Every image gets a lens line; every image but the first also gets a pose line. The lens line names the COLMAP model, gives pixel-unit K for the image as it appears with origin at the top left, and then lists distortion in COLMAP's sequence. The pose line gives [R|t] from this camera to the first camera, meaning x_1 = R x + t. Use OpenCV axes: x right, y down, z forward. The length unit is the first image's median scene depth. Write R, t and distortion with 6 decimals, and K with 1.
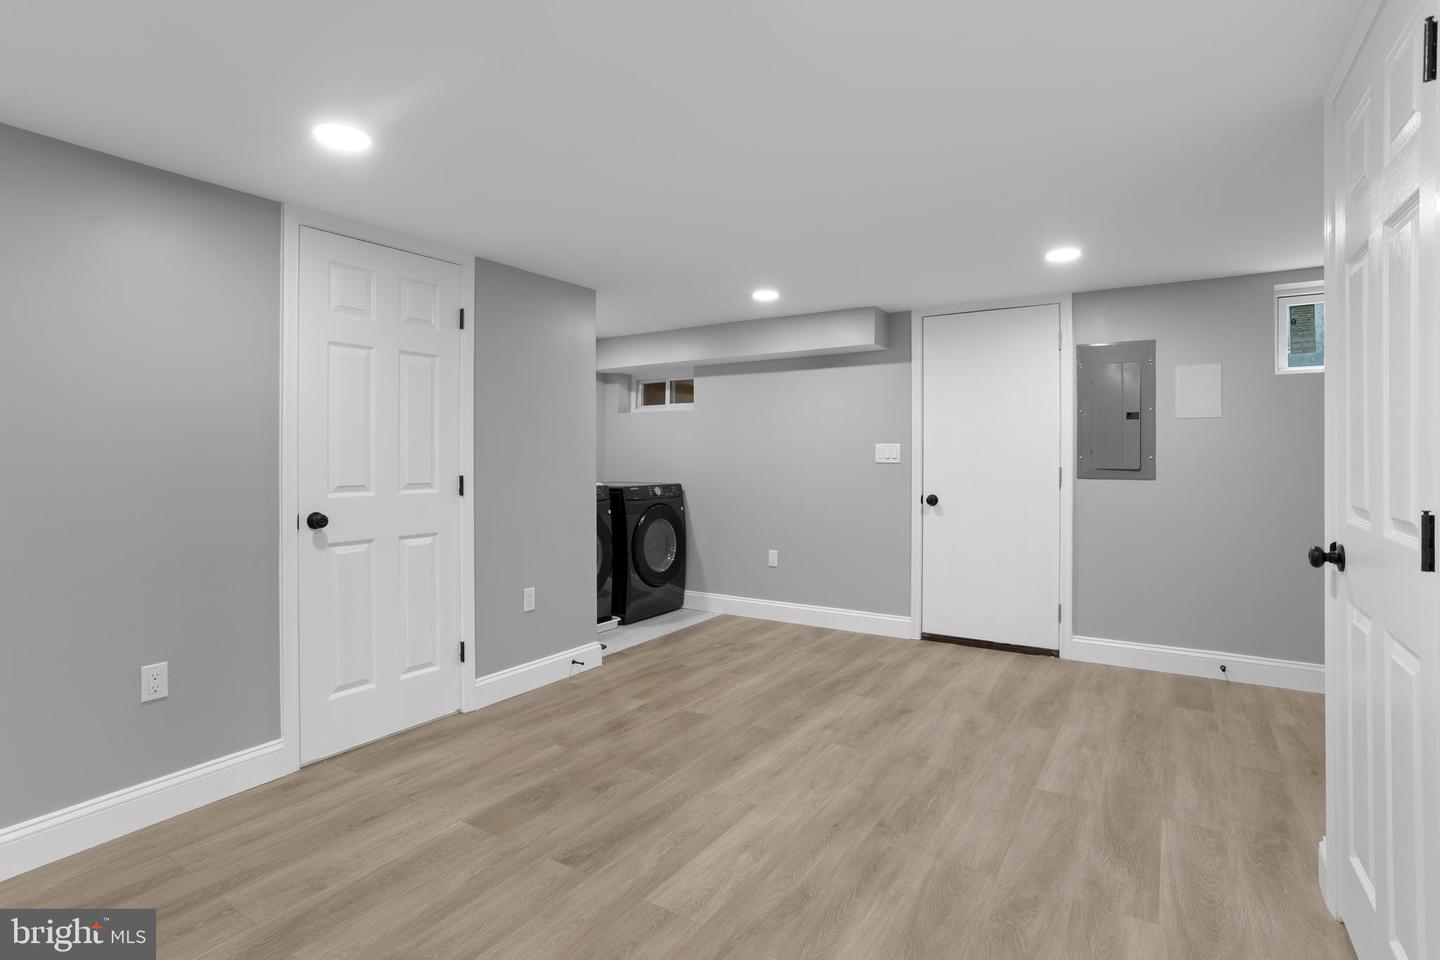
lens RADIAL K [[701.1, 0, 718.4], [0, 701.1, 458.2], [0, 0, 1]] dist [-0.046341, 0.025104]
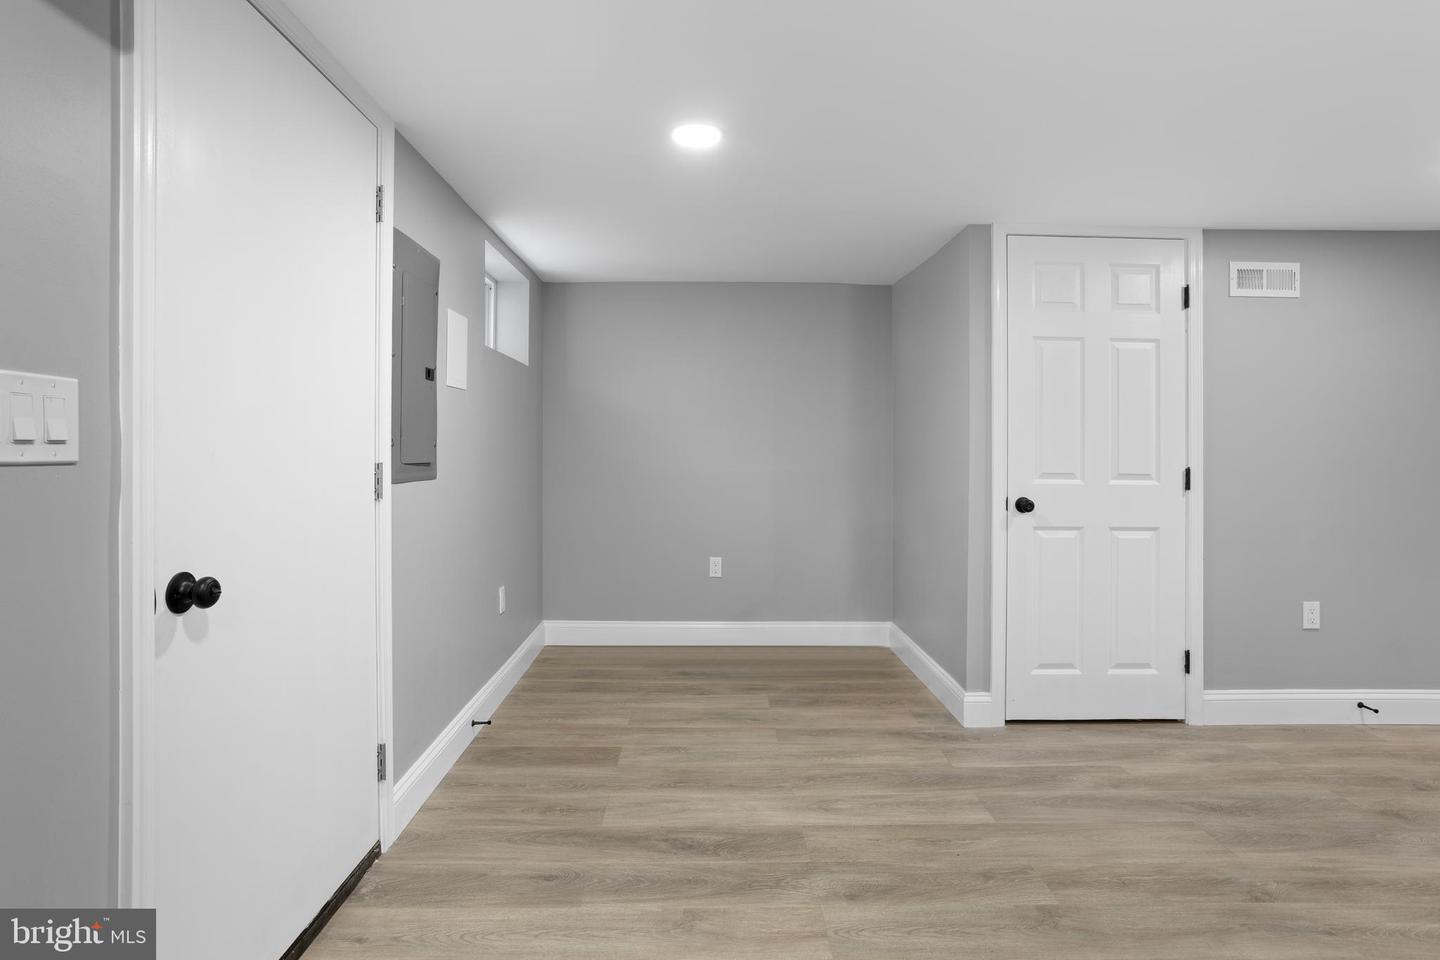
lens RADIAL K [[701.1, 0, 718.4], [0, 701.1, 458.2], [0, 0, 1]] dist [-0.046341, 0.025104]
pose [[-0.557209, -0.010499, 0.830306, -0.060394], [-0.000935, 0.999927, 0.012016, 0.004784], [-0.830372, 0.005918, -0.557179, 1.598155]]
